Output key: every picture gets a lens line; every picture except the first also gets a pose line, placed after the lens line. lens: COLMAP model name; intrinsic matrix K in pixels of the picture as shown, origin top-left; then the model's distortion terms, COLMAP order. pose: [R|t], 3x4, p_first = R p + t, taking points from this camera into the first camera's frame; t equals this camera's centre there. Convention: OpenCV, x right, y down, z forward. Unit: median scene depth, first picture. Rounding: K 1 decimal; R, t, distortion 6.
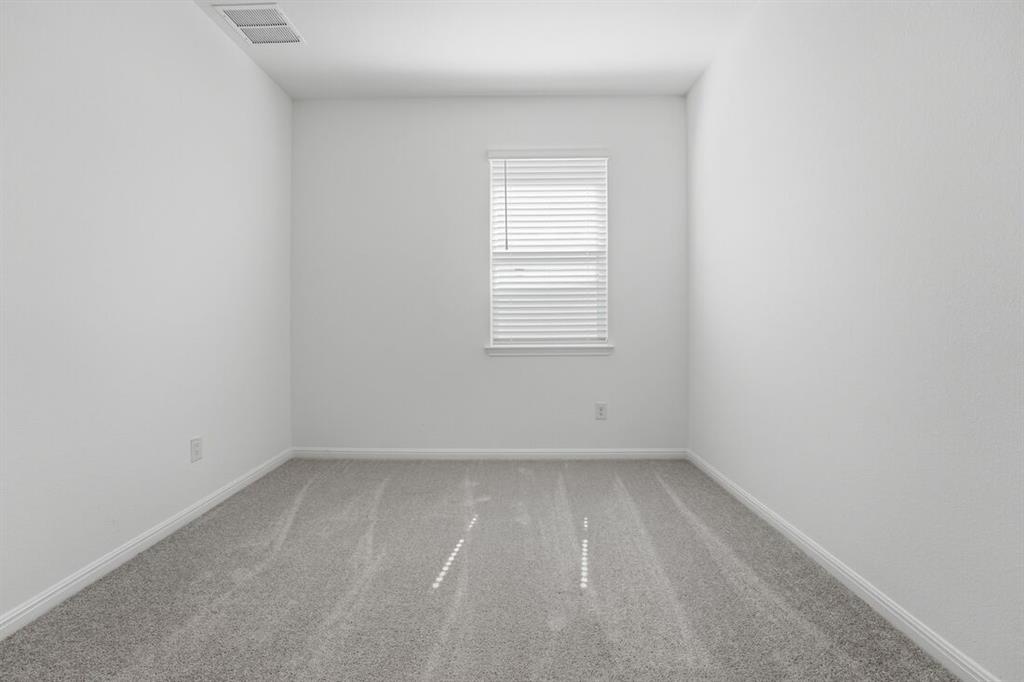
lens RADIAL K [[432.3, 0, 508.7], [0, 432.3, 334.6], [0, 0, 1]] dist [0.000151, 0.000015]
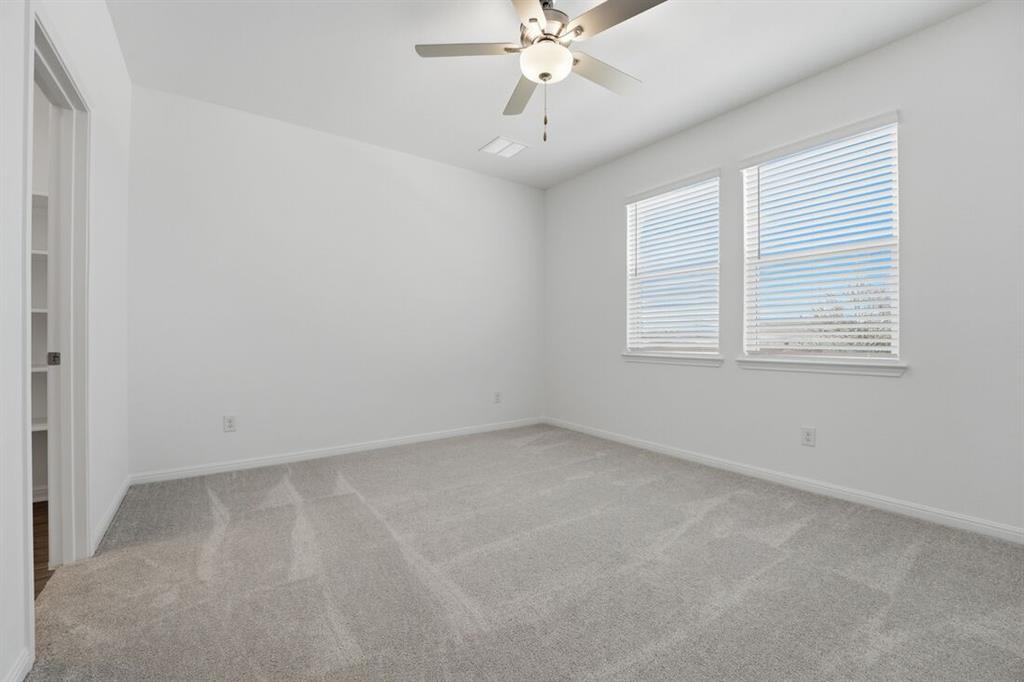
lens RADIAL K [[432.3, 0, 508.7], [0, 432.3, 334.6], [0, 0, 1]] dist [0.000151, 0.000015]
pose [[0.584972, 0.004242, -0.811042, 0.555764], [-0.024993, 0.999606, -0.012798, -0.001961], [0.810668, 0.027757, 0.584848, -0.005742]]
